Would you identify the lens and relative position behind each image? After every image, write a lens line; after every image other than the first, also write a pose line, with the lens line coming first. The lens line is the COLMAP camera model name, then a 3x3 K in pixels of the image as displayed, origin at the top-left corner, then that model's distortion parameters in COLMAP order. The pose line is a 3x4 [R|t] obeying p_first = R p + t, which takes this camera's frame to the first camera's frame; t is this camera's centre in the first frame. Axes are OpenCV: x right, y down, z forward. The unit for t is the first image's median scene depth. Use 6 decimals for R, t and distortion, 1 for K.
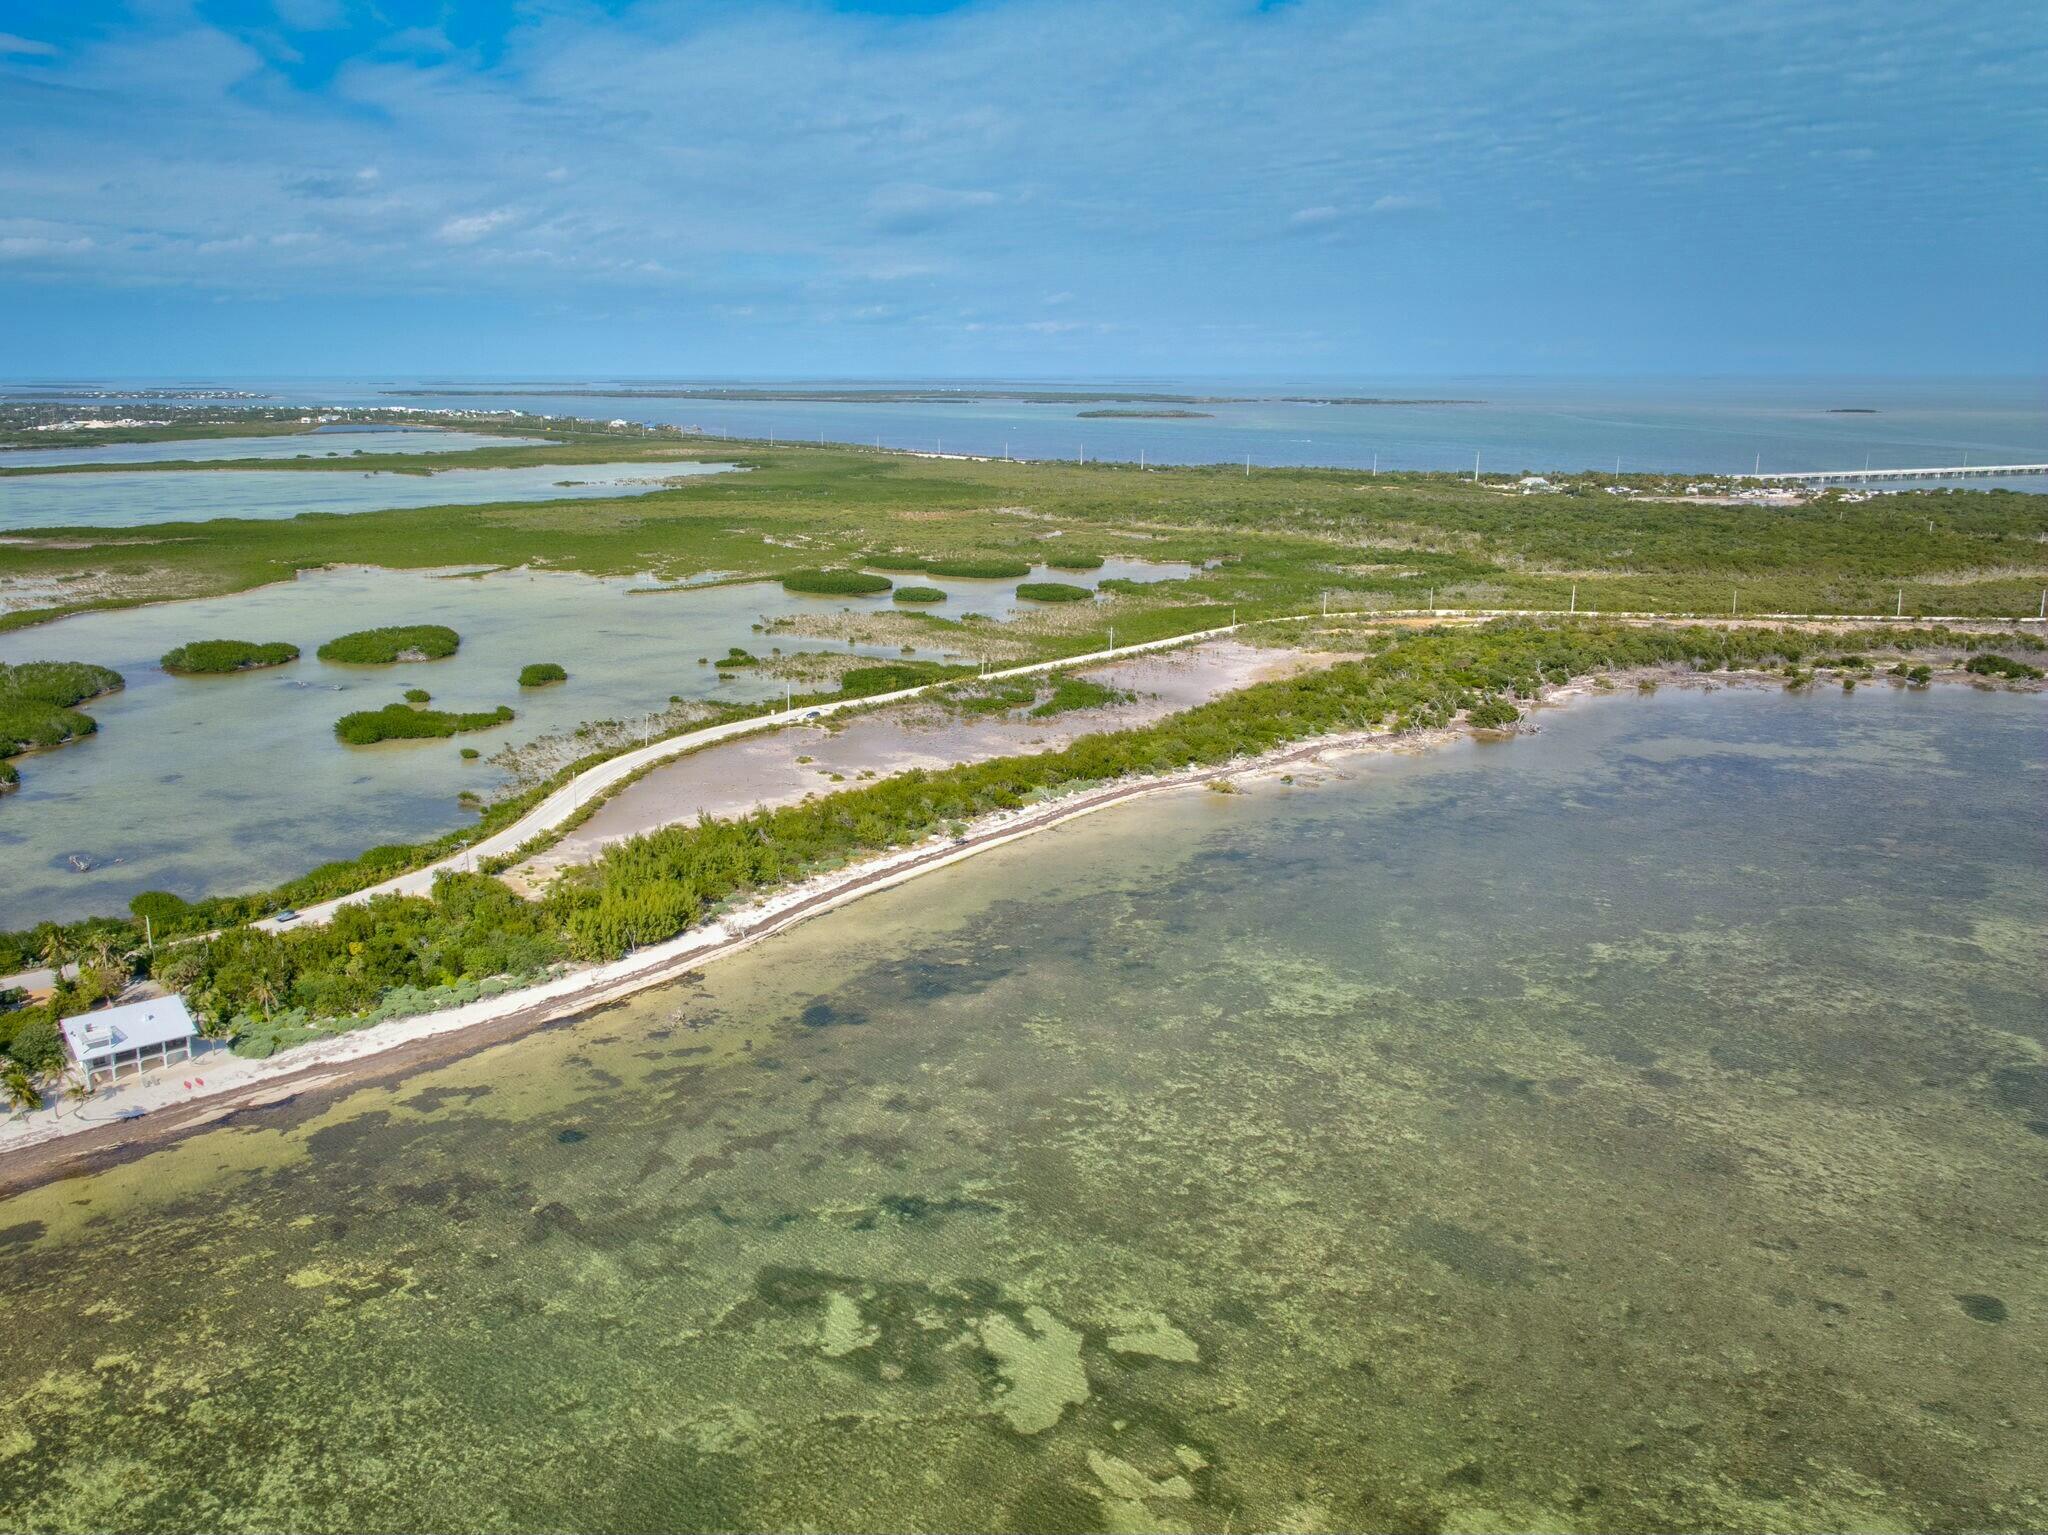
lens RADIAL K [[1635.6, 0, 834.3], [0, 1635.6, 650.4], [0, 0, 1]] dist [0.007777, -0.038782]
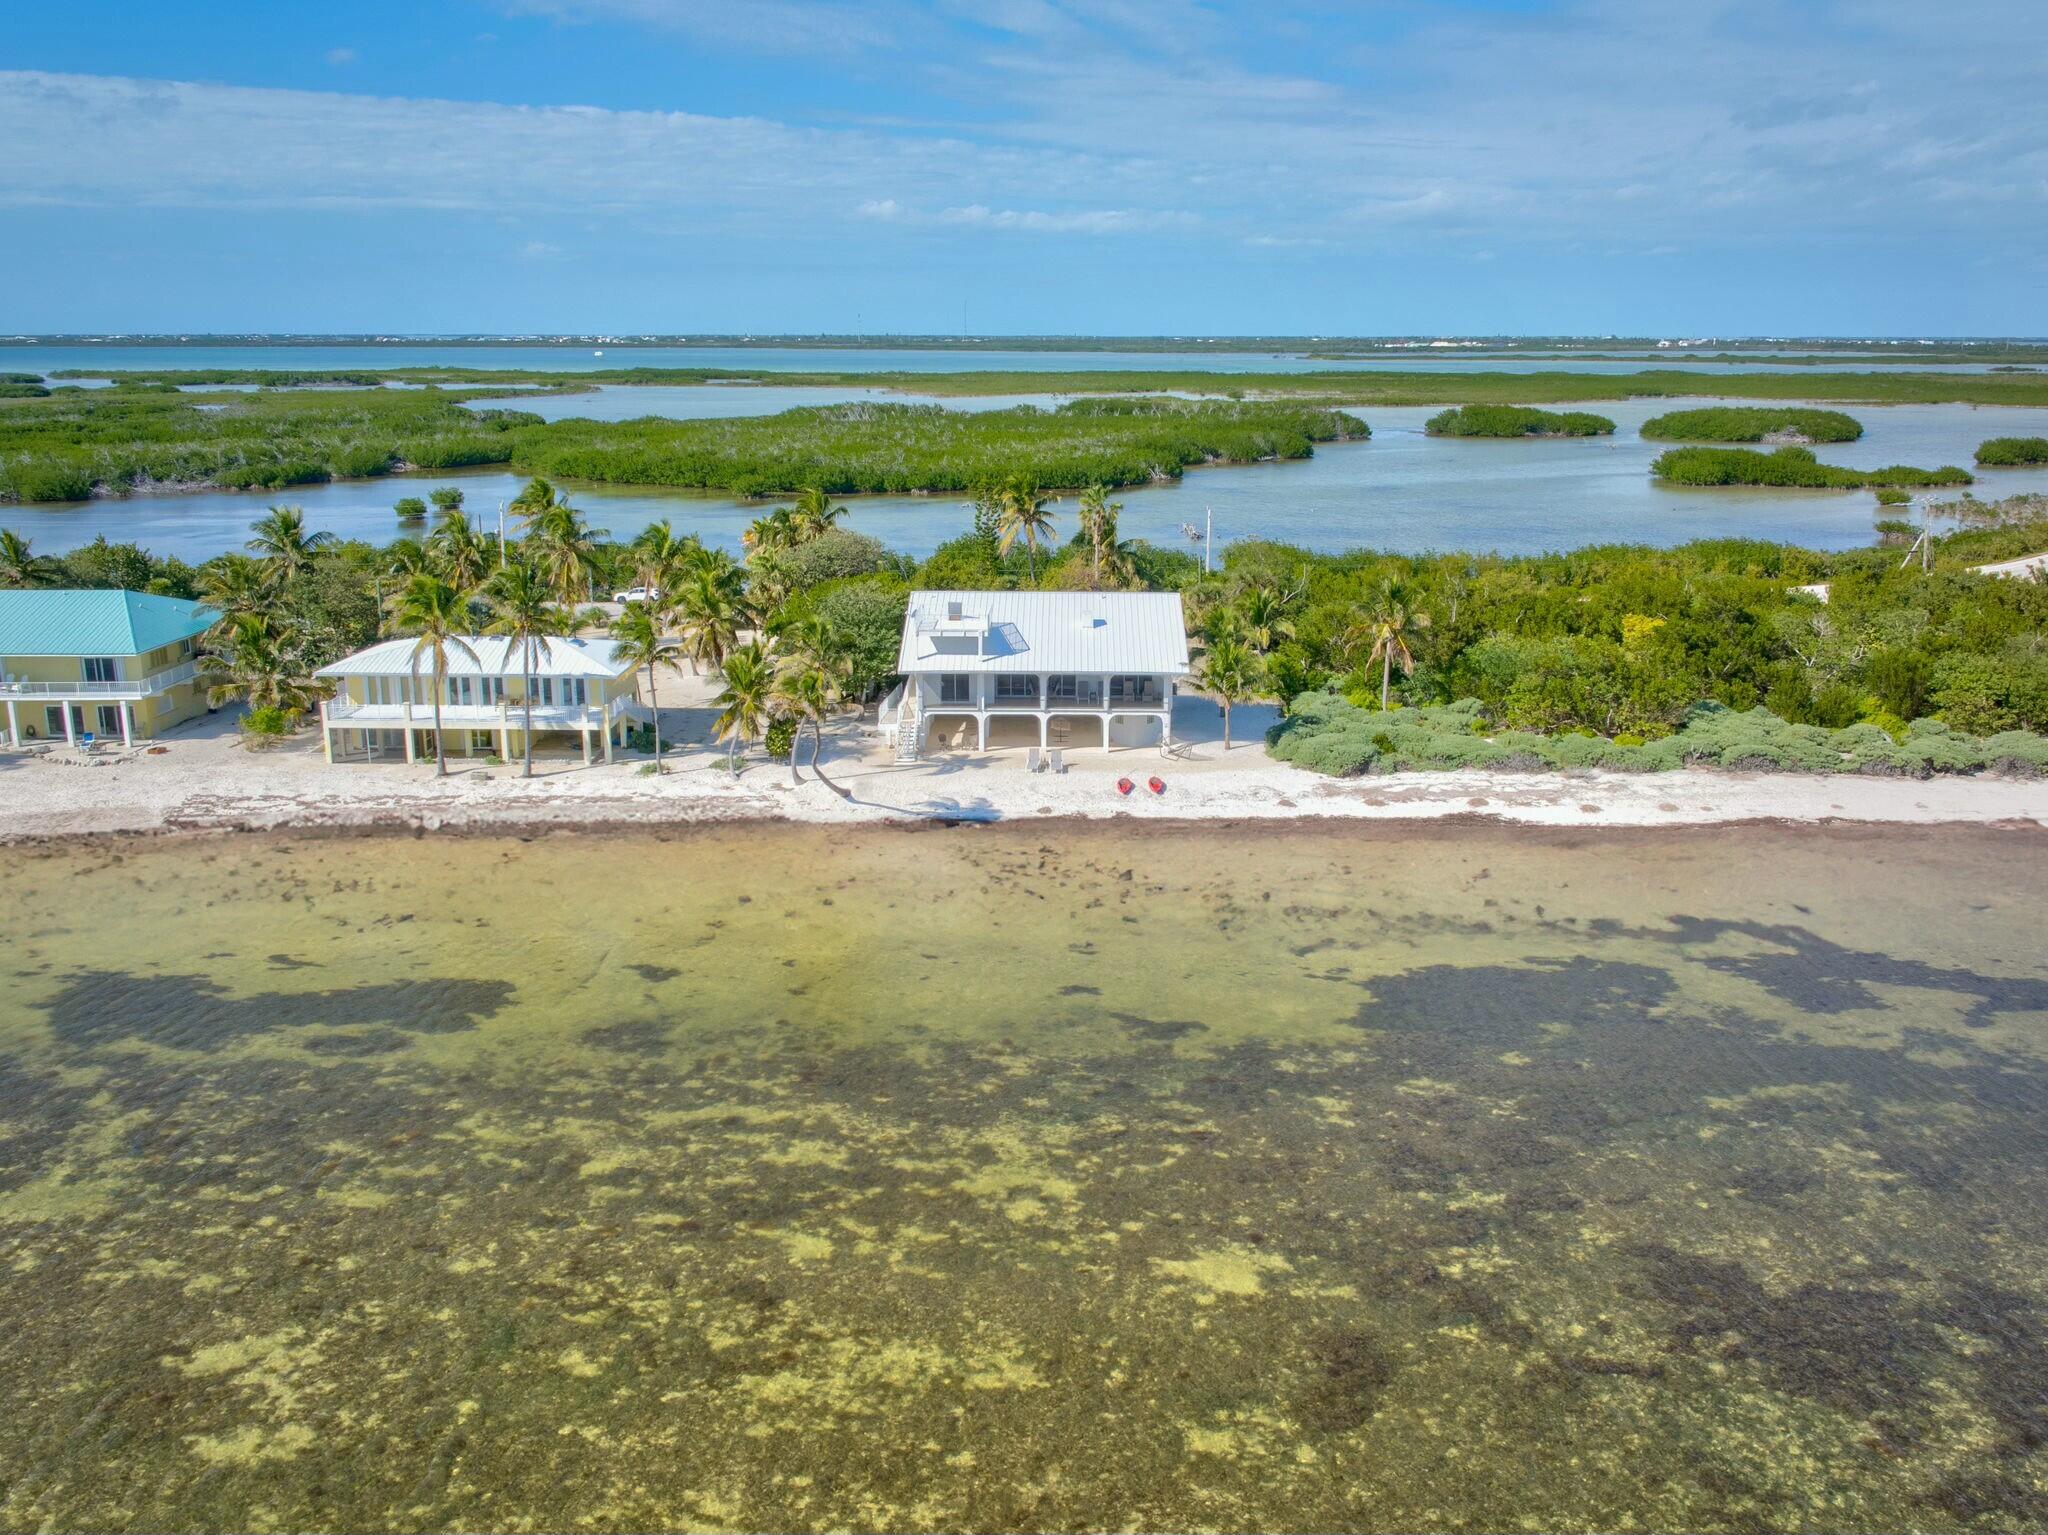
lens RADIAL K [[1686.6, 0, 1036.0], [0, 1686.6, 763.7], [0, 0, 1]] dist [-0.000018, -0.004377]
pose [[0.790986, 0.163639, -0.589545, -0.166802], [-0.119209, 0.986322, 0.113830, 0.195004], [0.600109, -0.019759, 0.799674, 0.606708]]
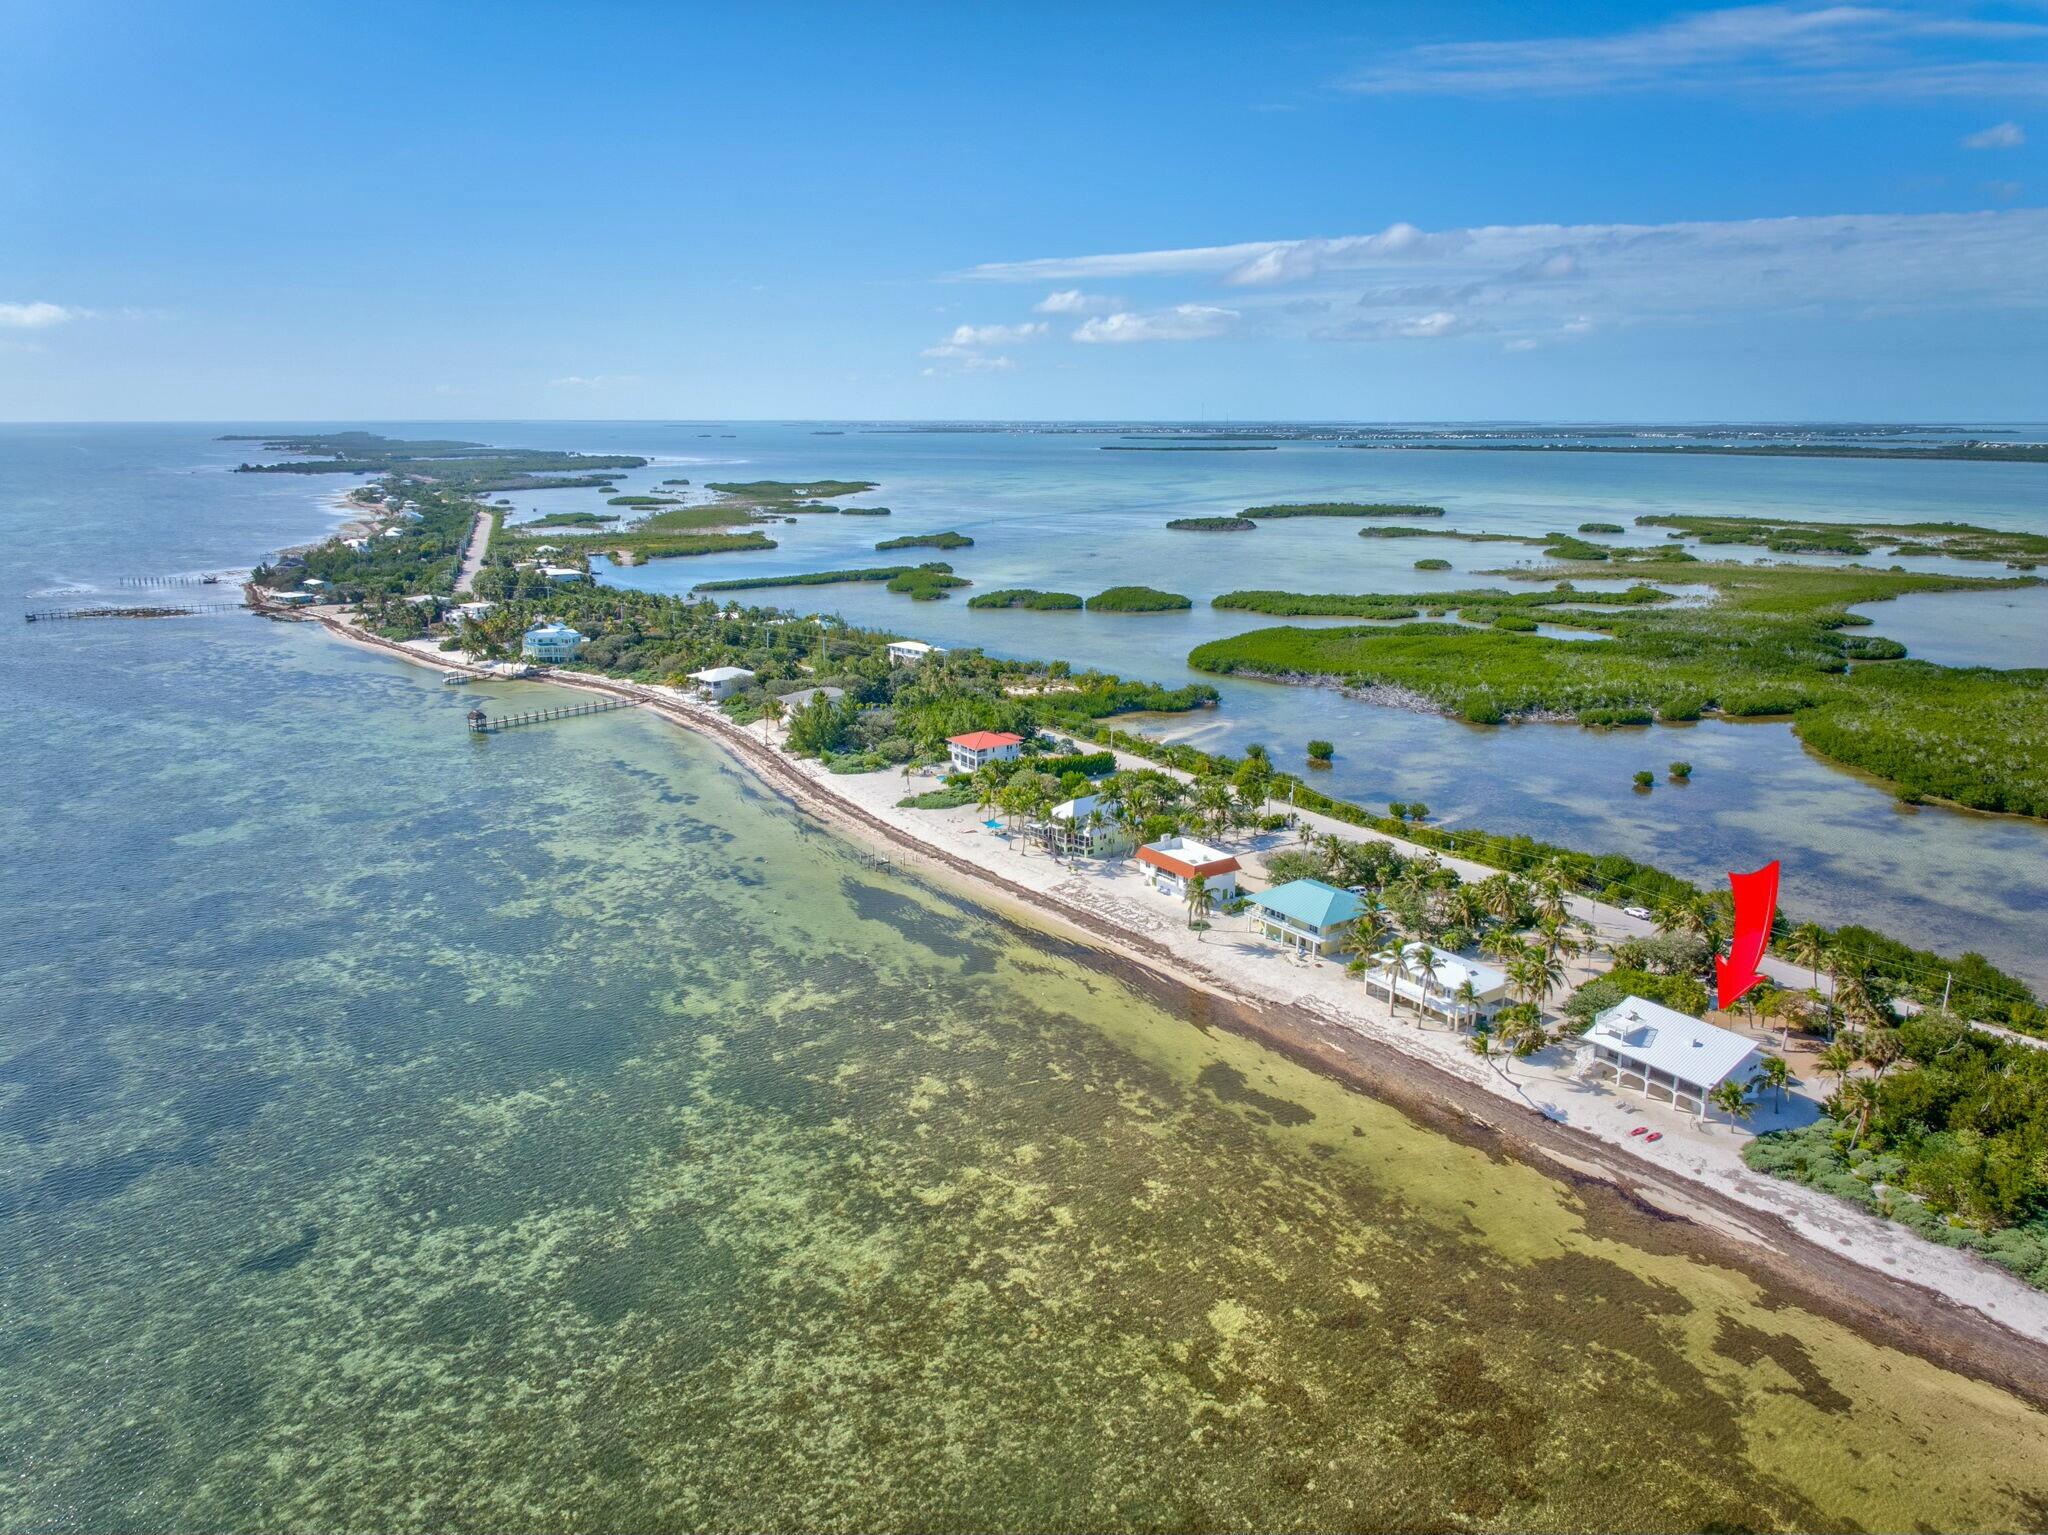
lens RADIAL K [[1384.6, 0, 1039.3], [0, 1384.6, 755.4], [0, 0, 1]] dist [-0.006419, -0.002353]
pose [[-0.040948, 0.238478, -0.970284, 0.181830], [-0.176589, 0.954084, 0.241949, -0.009498], [0.983433, 0.181248, 0.003044, 0.611166]]
